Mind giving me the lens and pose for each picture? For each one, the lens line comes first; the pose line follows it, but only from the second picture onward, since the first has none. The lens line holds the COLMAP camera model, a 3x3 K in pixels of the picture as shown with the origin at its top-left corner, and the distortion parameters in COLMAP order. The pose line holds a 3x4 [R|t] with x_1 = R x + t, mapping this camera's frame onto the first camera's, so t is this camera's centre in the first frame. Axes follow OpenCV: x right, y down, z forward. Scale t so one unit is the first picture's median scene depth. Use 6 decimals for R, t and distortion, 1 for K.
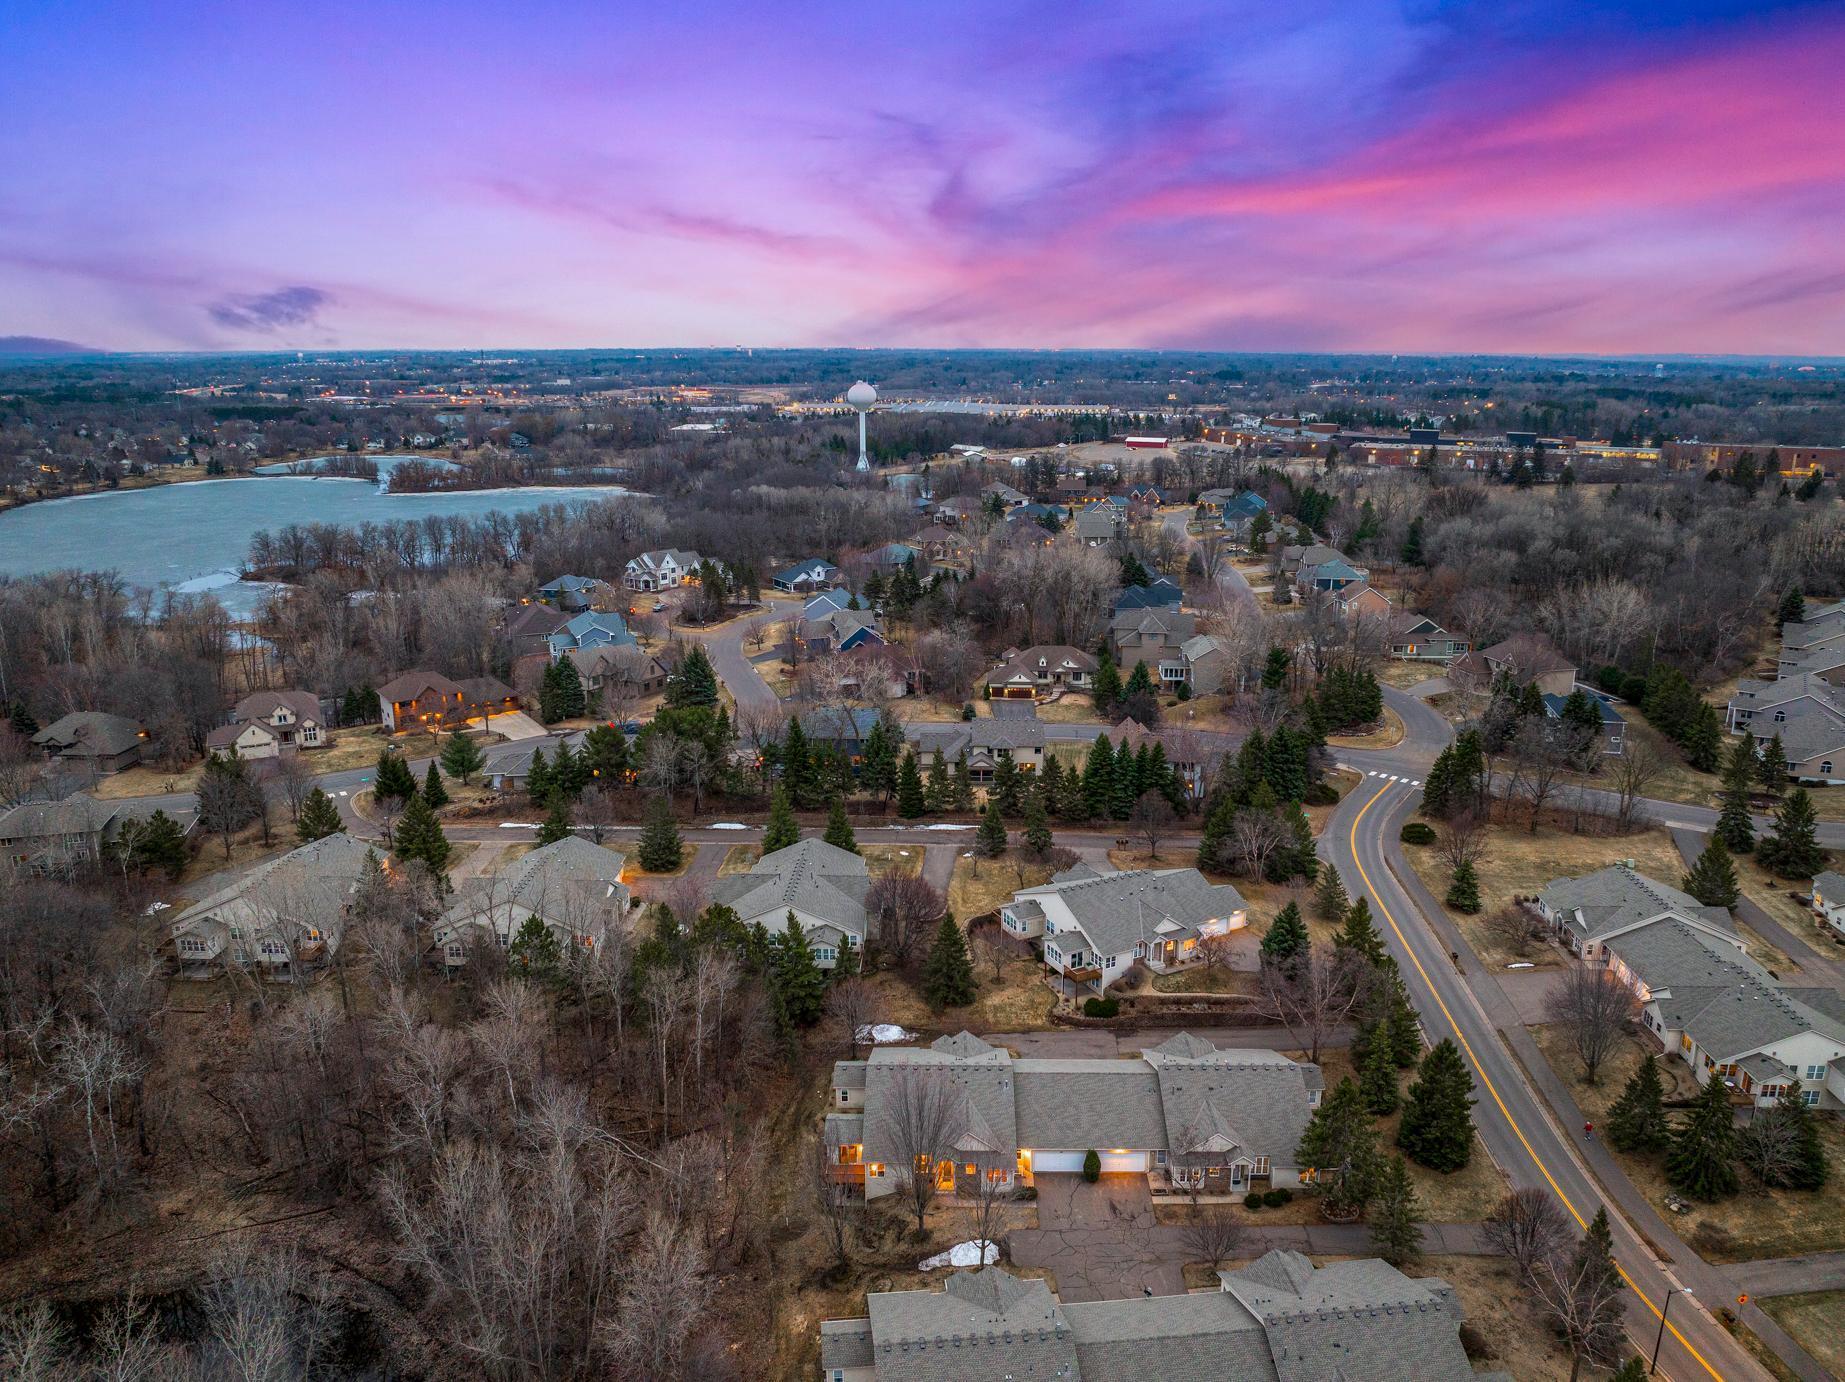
lens RADIAL K [[1297.3, 0, 936.3], [0, 1297.3, 686.5], [0, 0, 1]] dist [-0.028106, 0.001717]
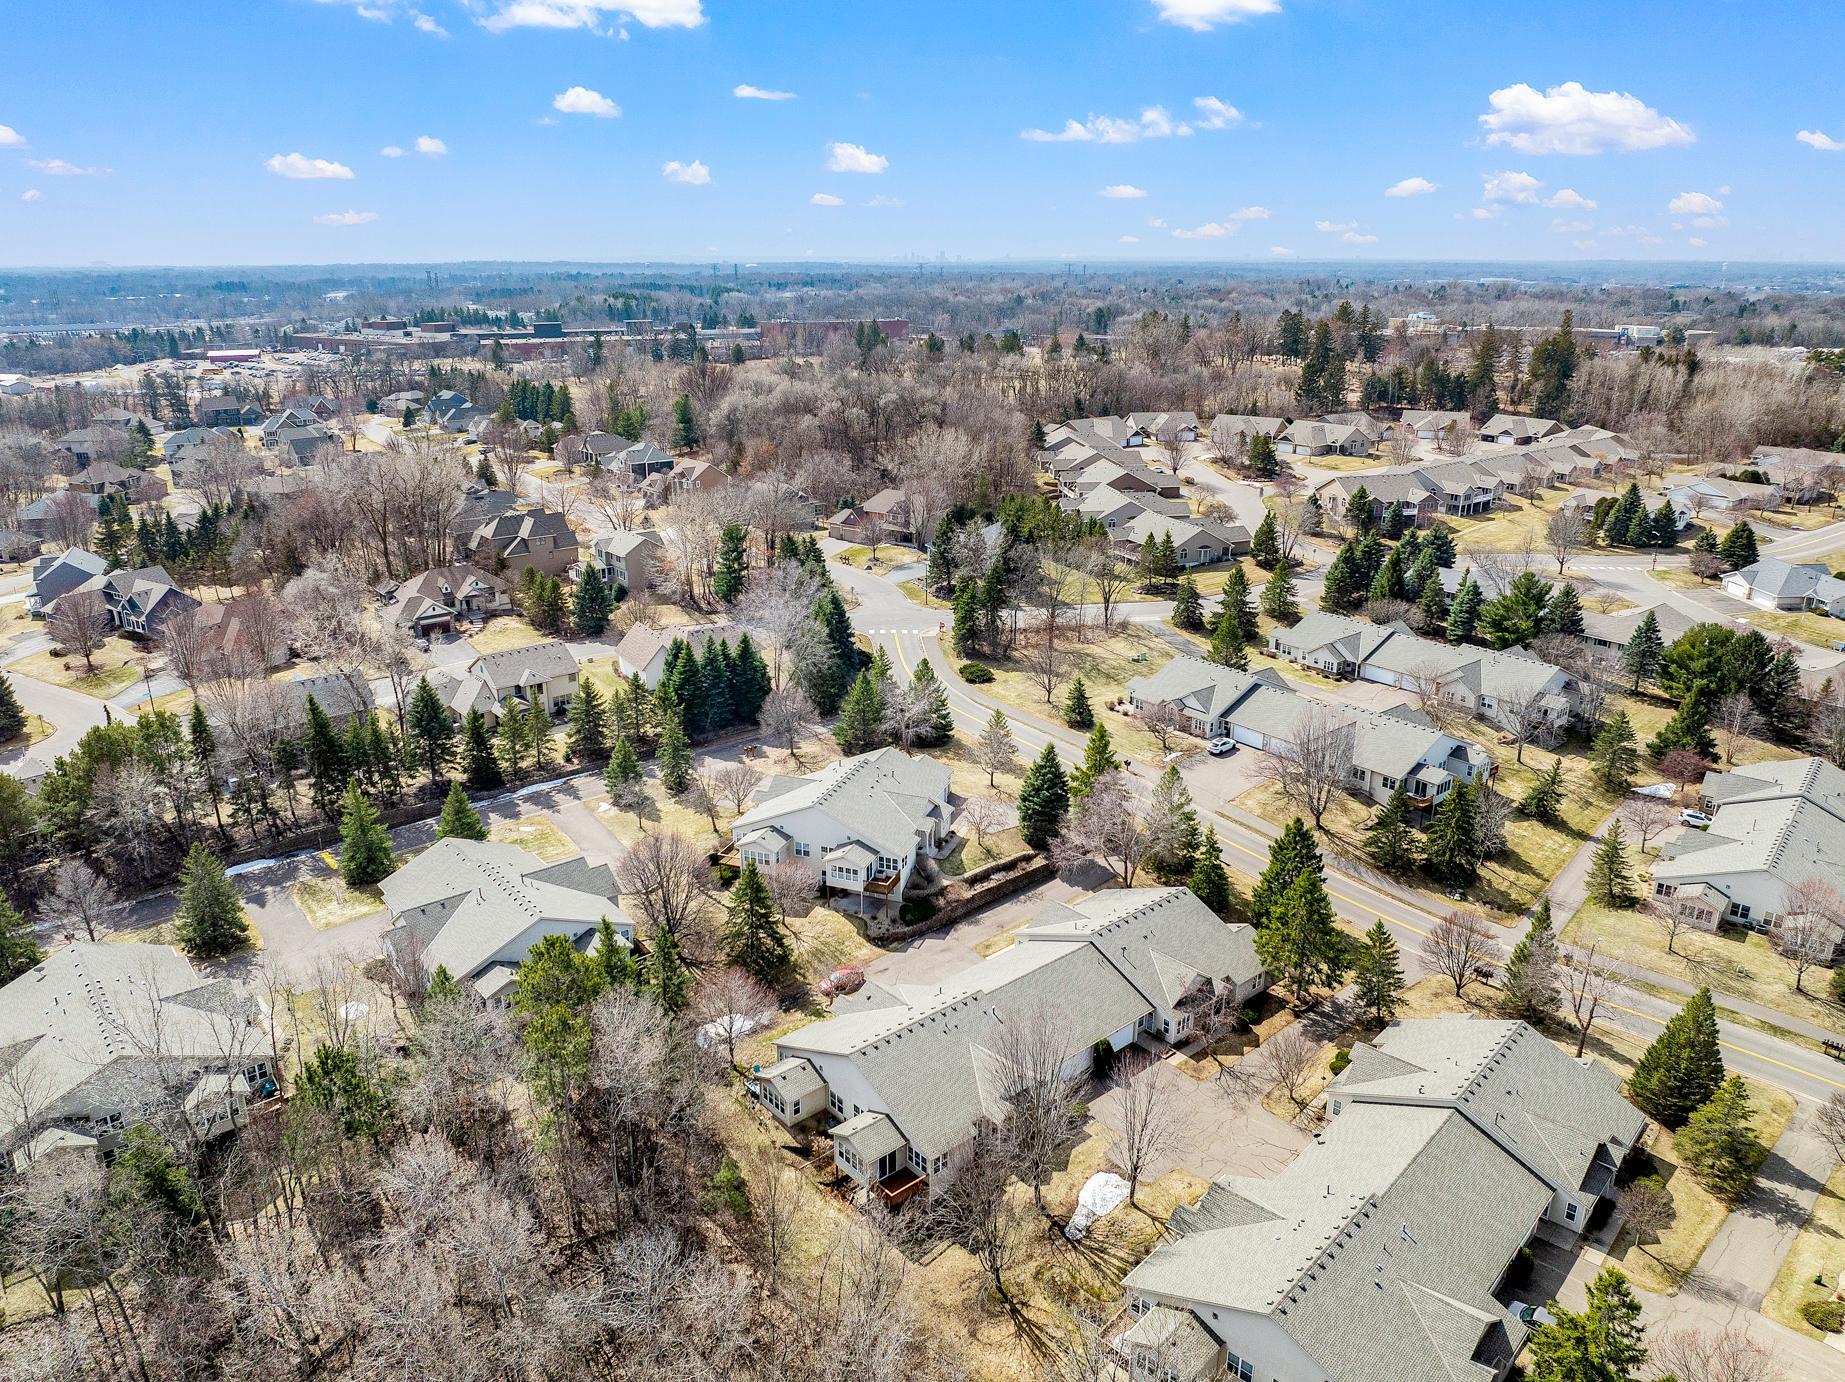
lens RADIAL K [[1294.3, 0, 910.5], [0, 1294.3, 684.7], [0, 0, 1]] dist [-0.033579, 0.007546]
pose [[0.756306, -0.212505, 0.618743, -0.284294], [0.171722, 0.977096, 0.125680, -0.014019], [-0.631279, 0.011200, 0.775475, 0.217235]]
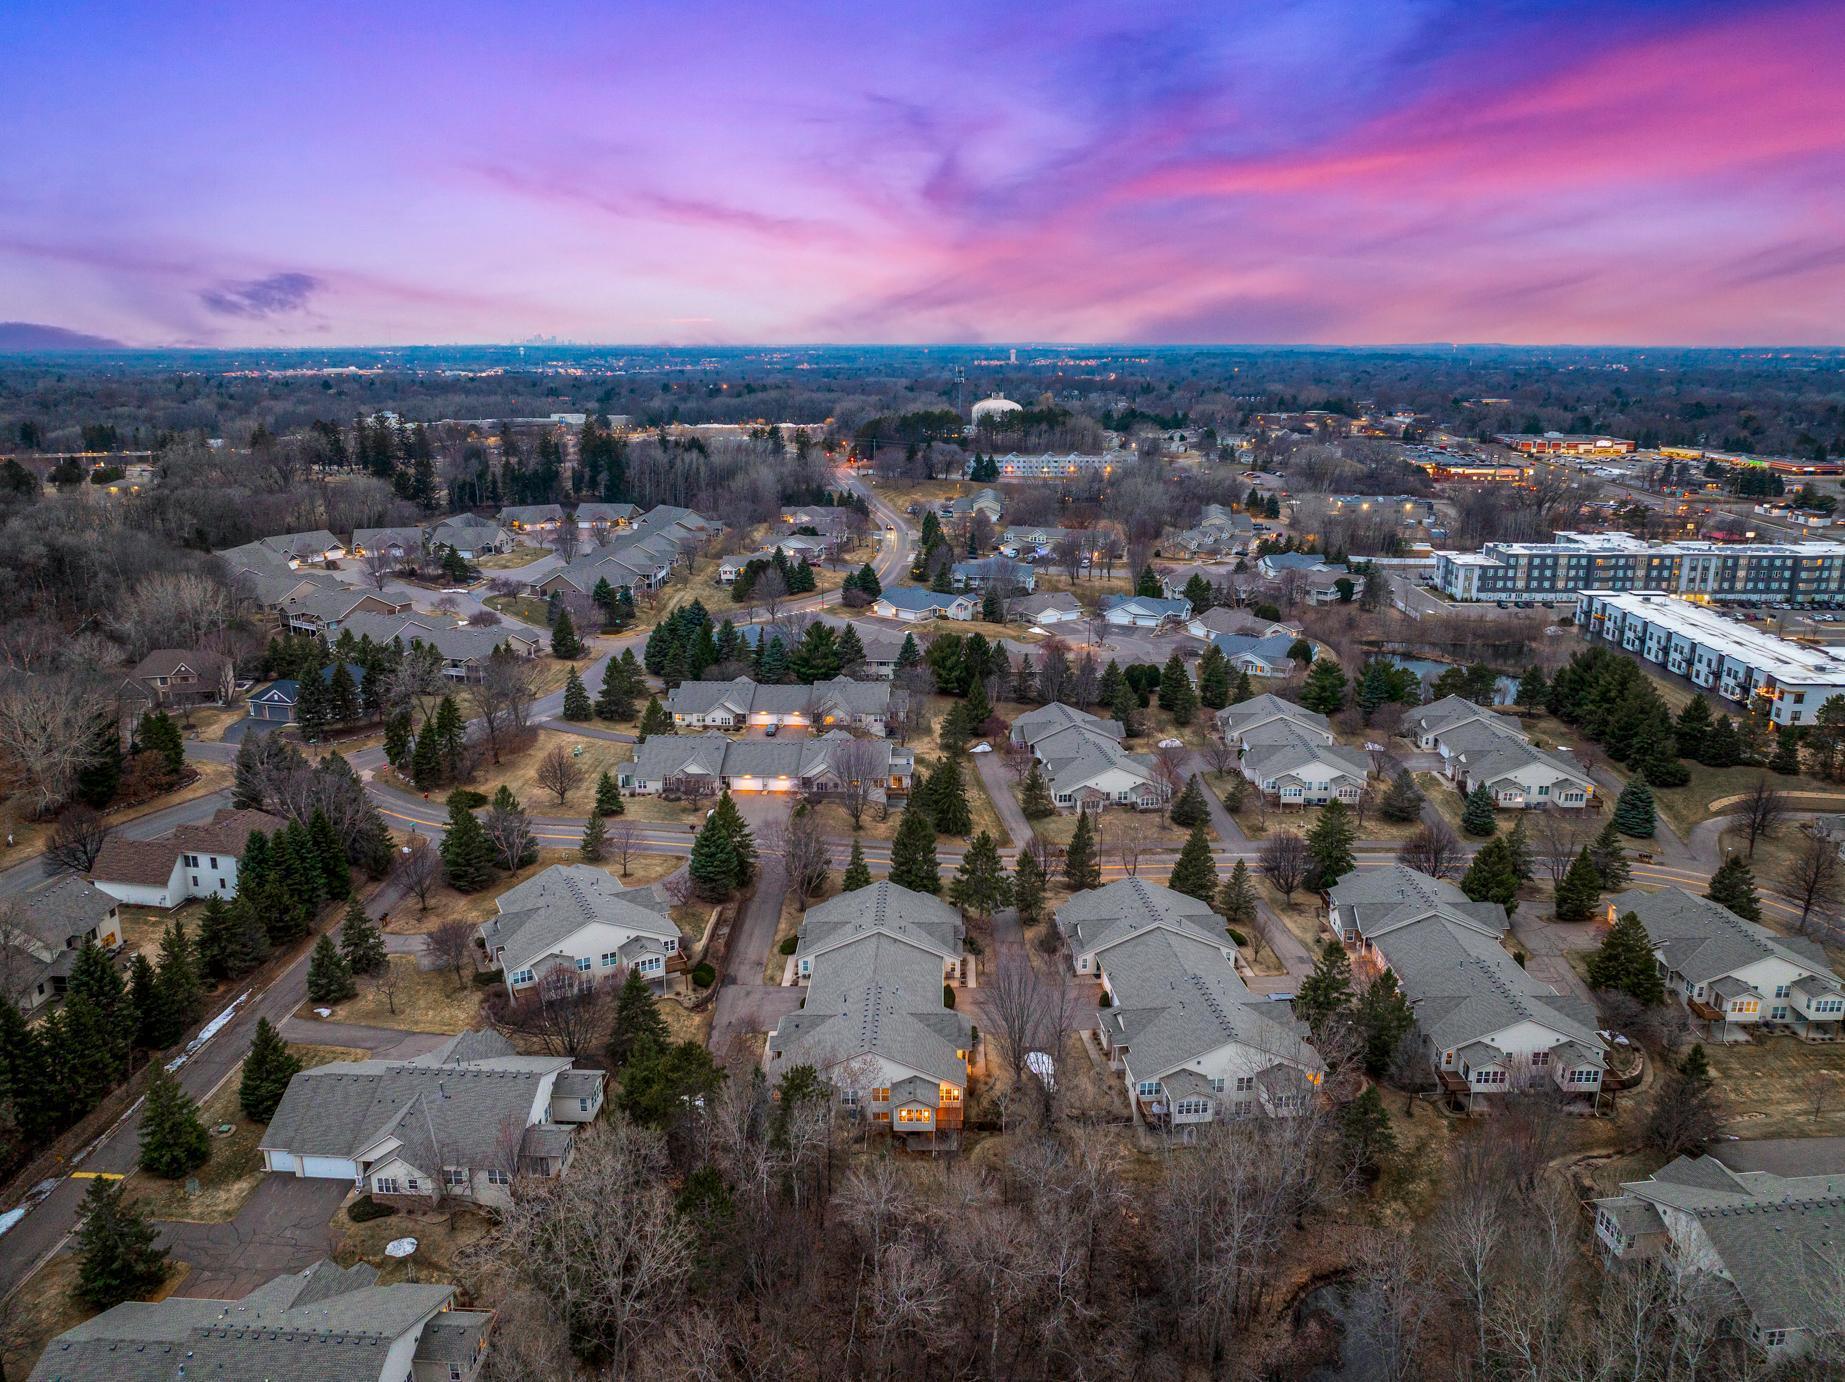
lens RADIAL K [[1288.6, 0, 908.3], [0, 1288.6, 742.8], [0, 0, 1]] dist [-0.042707, -0.000690]
pose [[0.020764, -0.303980, 0.952452, -0.575331], [0.258423, 0.921915, 0.288600, -0.131731], [-0.965809, 0.240143, 0.097698, 0.494217]]
